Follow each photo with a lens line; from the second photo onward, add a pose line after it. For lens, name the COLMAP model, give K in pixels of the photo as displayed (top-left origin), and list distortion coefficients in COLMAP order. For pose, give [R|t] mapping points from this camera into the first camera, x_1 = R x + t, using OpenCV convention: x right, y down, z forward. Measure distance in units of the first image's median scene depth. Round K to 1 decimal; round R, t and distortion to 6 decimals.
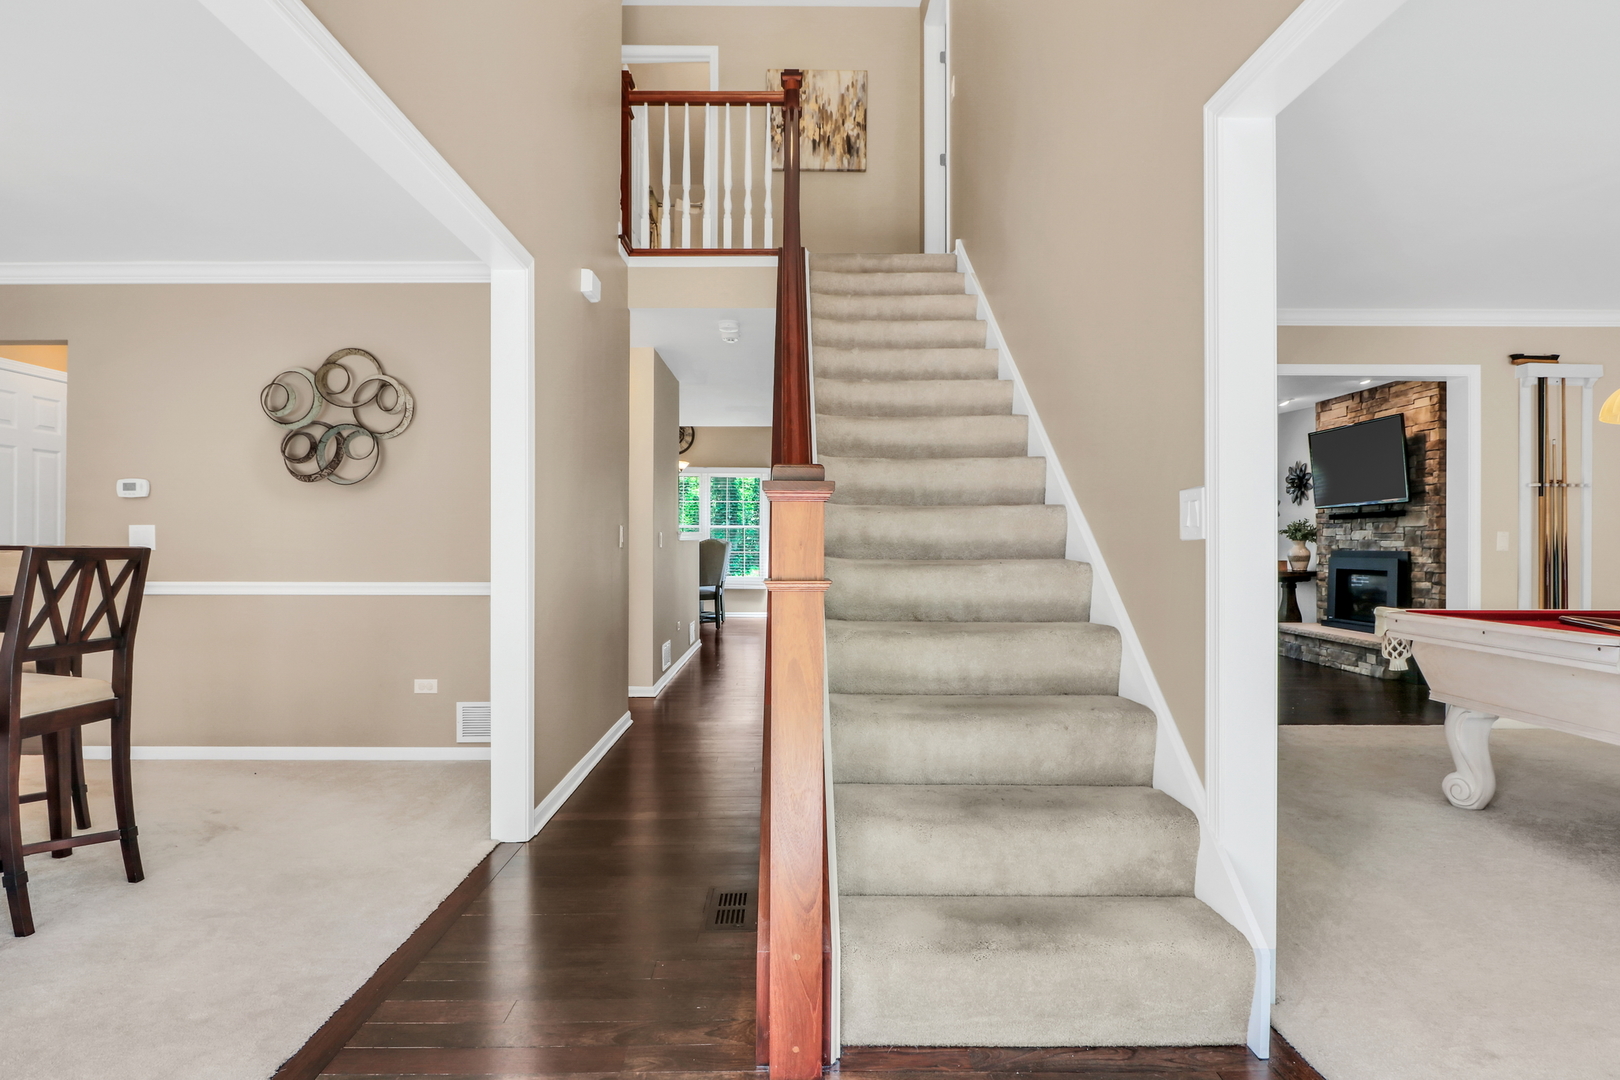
lens RADIAL K [[847.1, 0, 776.2], [0, 847.1, 534.9], [0, 0, 1]] dist [-0.003627, -0.004386]
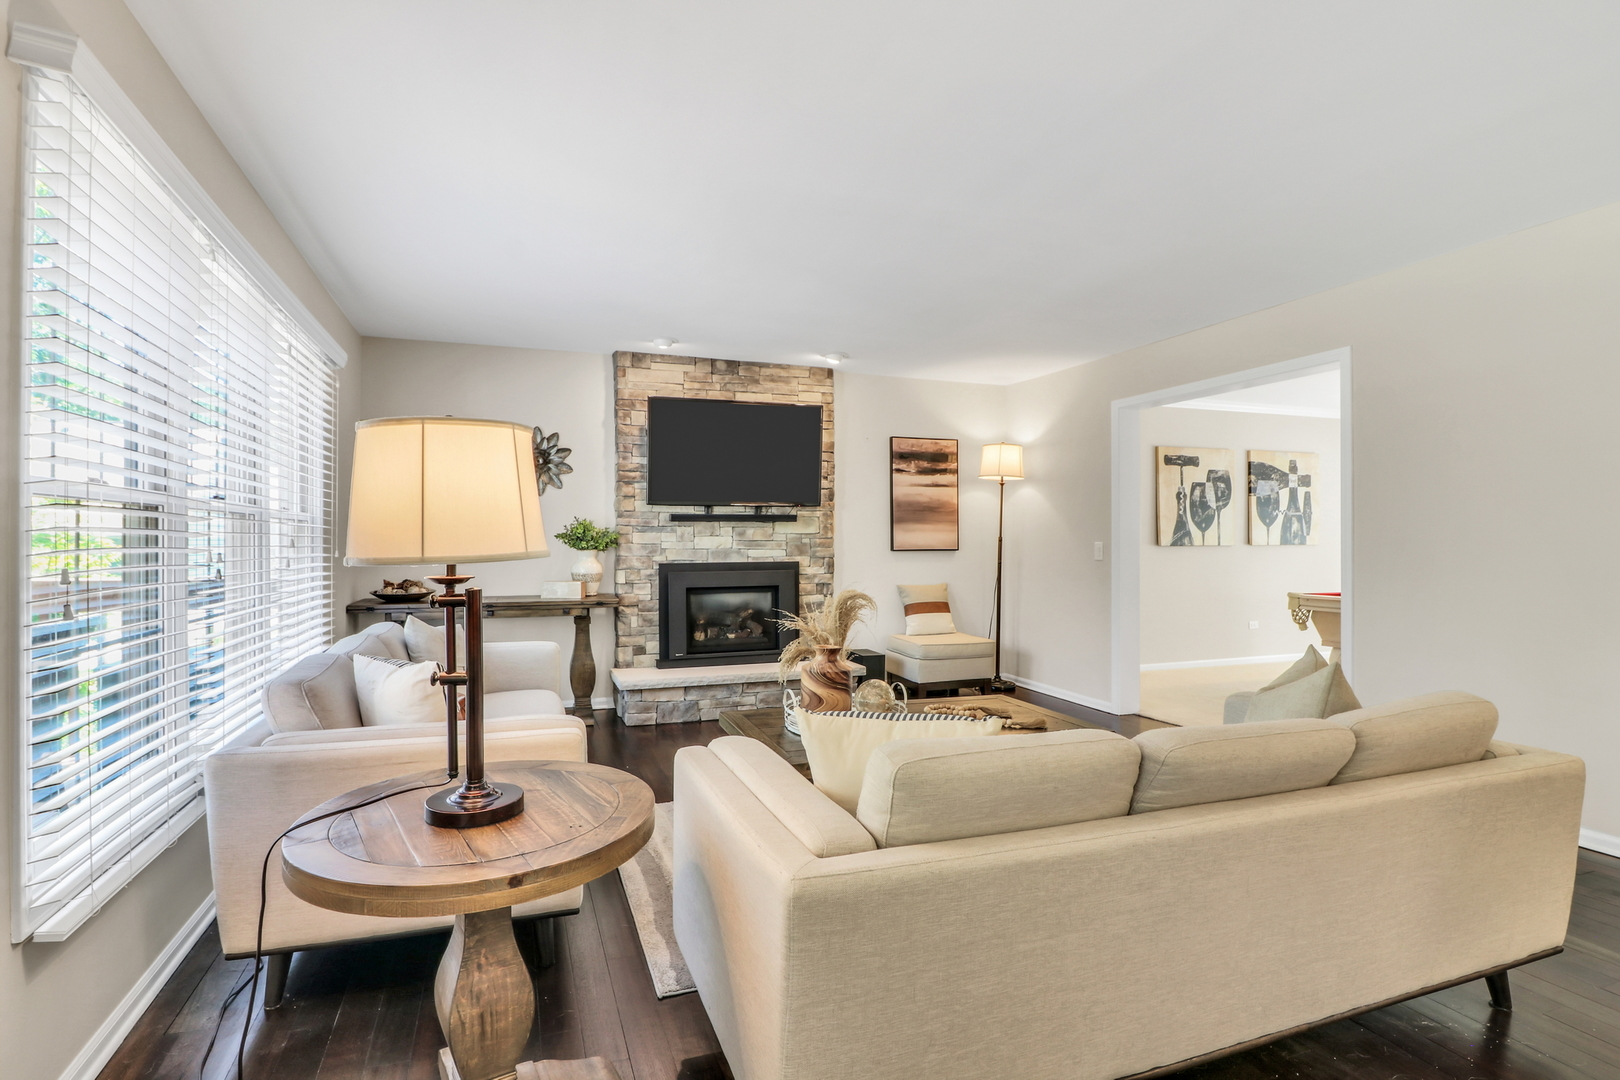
lens RADIAL K [[797.5, 0, 783.9], [0, 797.5, 536.4], [0, 0, 1]] dist [-0.001874, -0.009495]
pose [[-0.342352, -0.002193, 0.939569, -0.025691], [-0.010134, 0.999948, -0.001358, -0.005006], [-0.939517, -0.009986, -0.342356, 1.172284]]
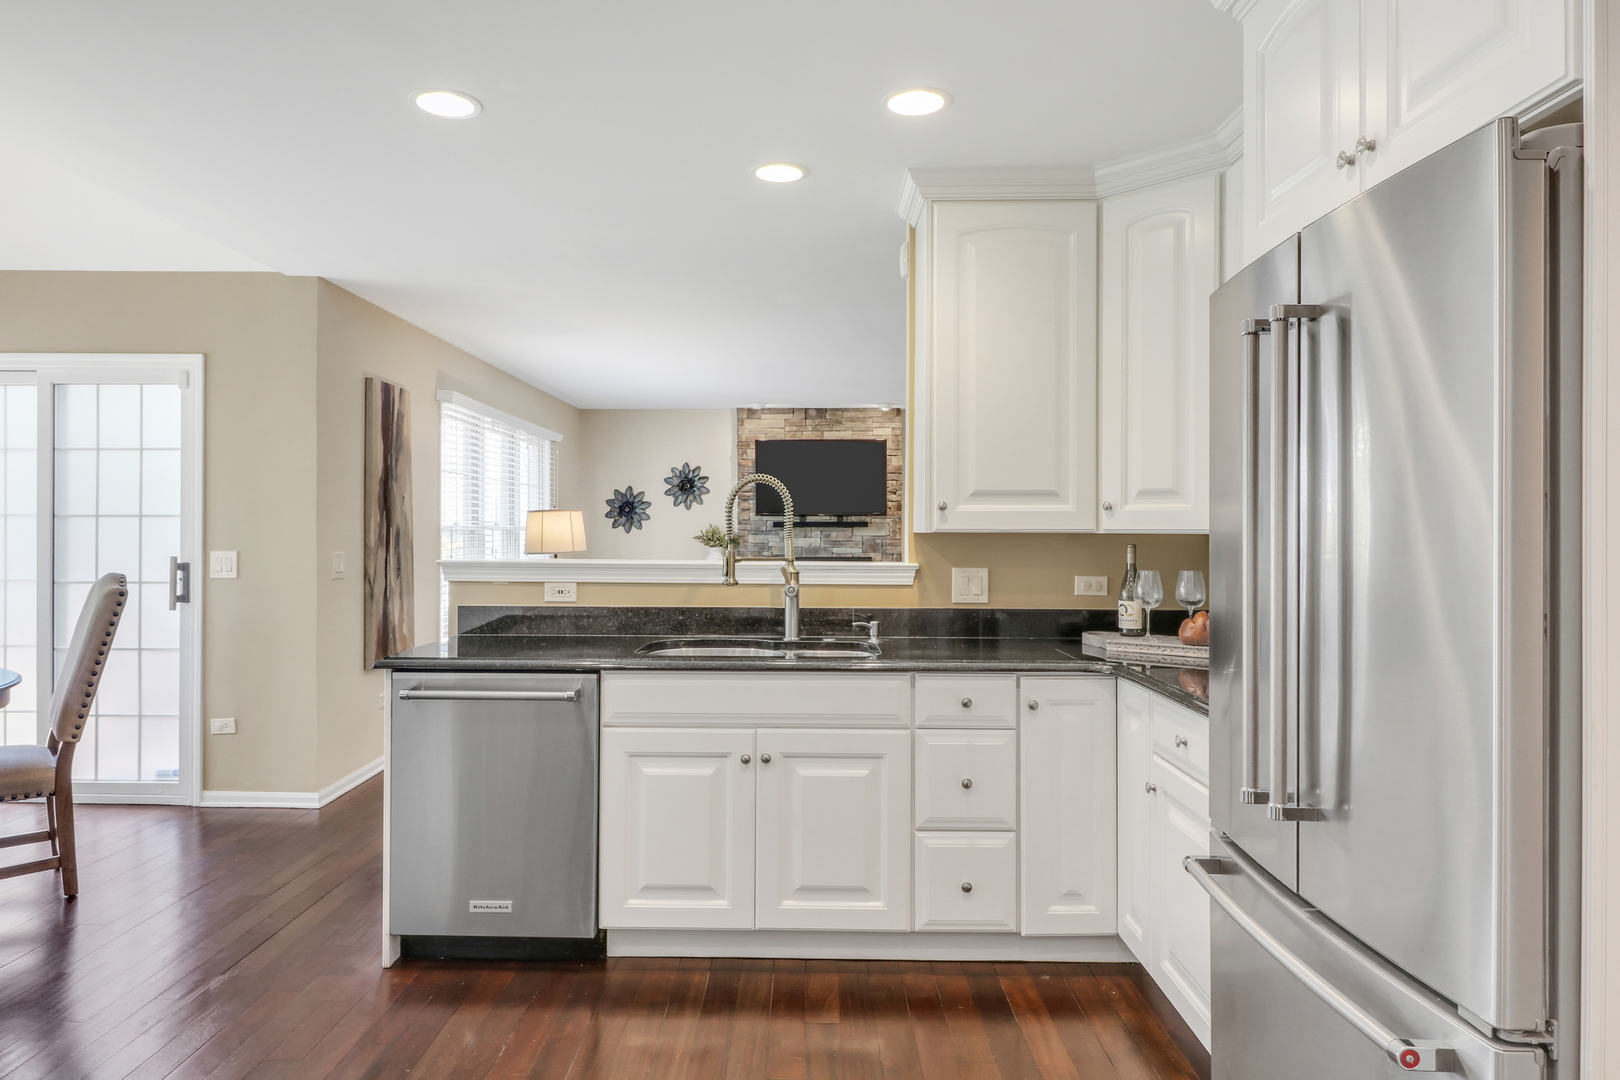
lens RADIAL K [[980.4, 0, 774.4], [0, 980.4, 522.9], [0, 0, 1]] dist [-0.005798, -0.000478]
pose [[0.016802, 0.002204, 0.999856, -0.547867], [-0.011481, 0.999932, -0.002012, -0.021141], [-0.999793, -0.011445, 0.016826, 1.002854]]
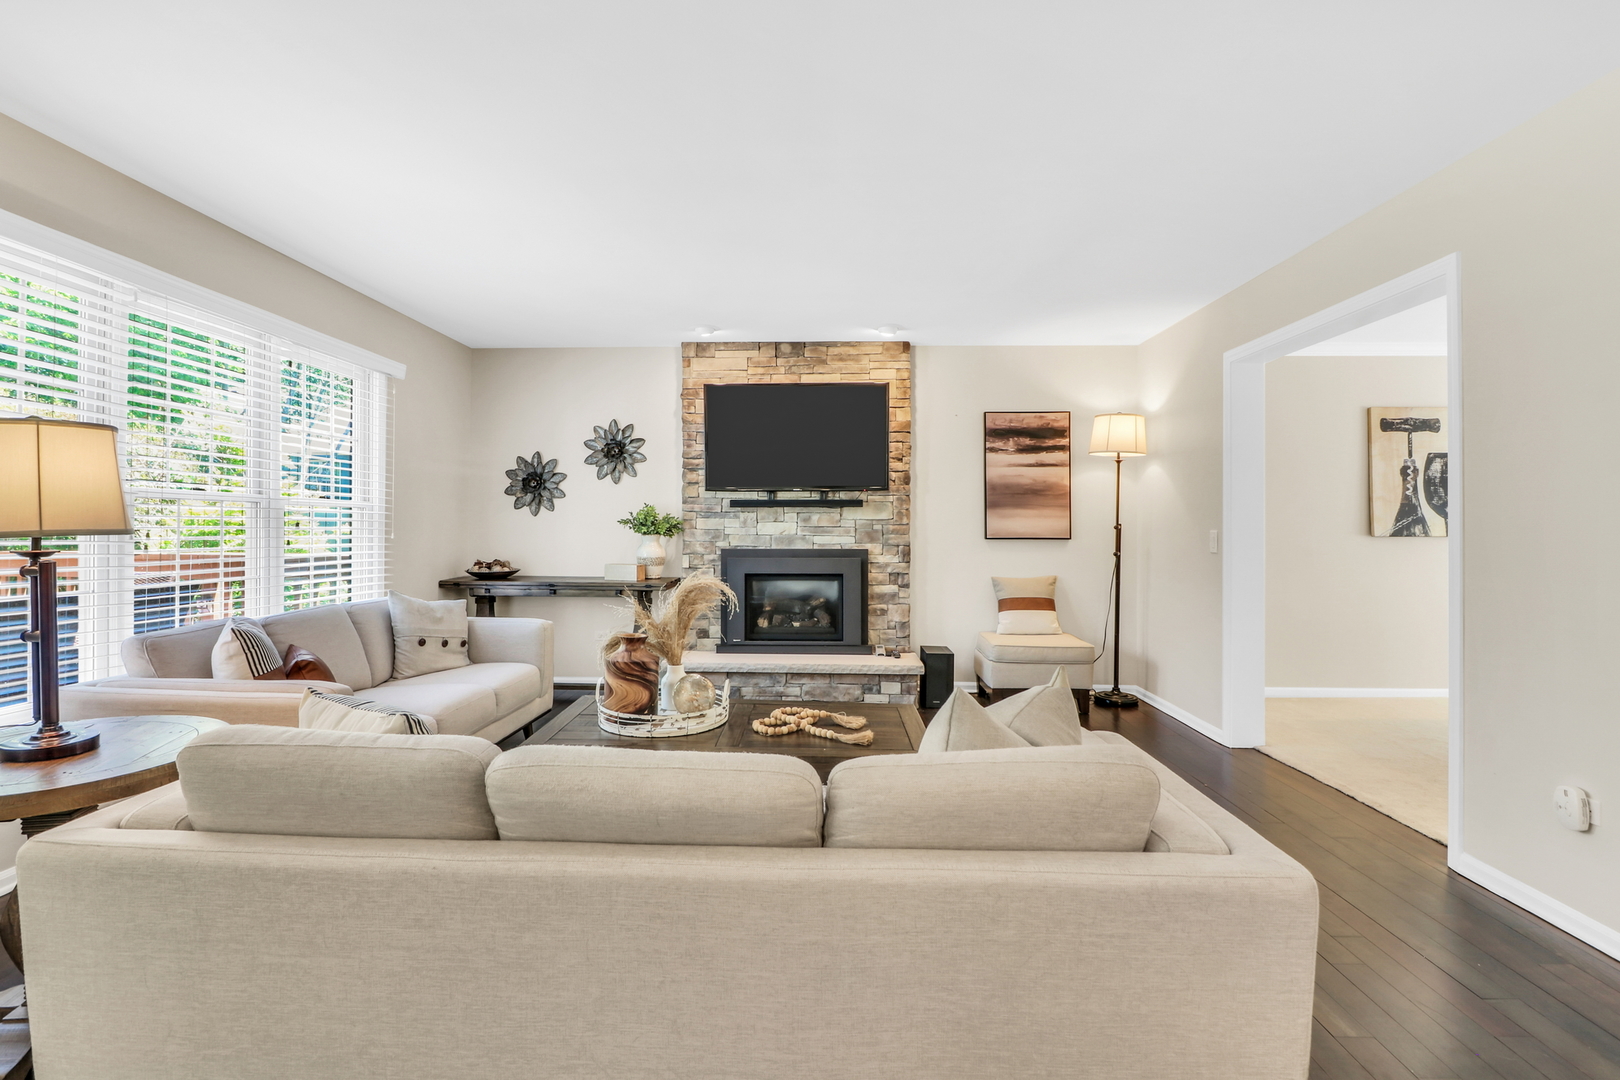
lens RADIAL K [[797.5, 0, 781.3], [0, 797.5, 523.3], [0, 0, 1]] dist [-0.001874, -0.009495]
pose [[0.033527, -0.001043, 0.999437, -0.036736], [-0.012787, 0.999917, 0.001472, -0.005600], [-0.999356, -0.012830, 0.033511, 0.955210]]
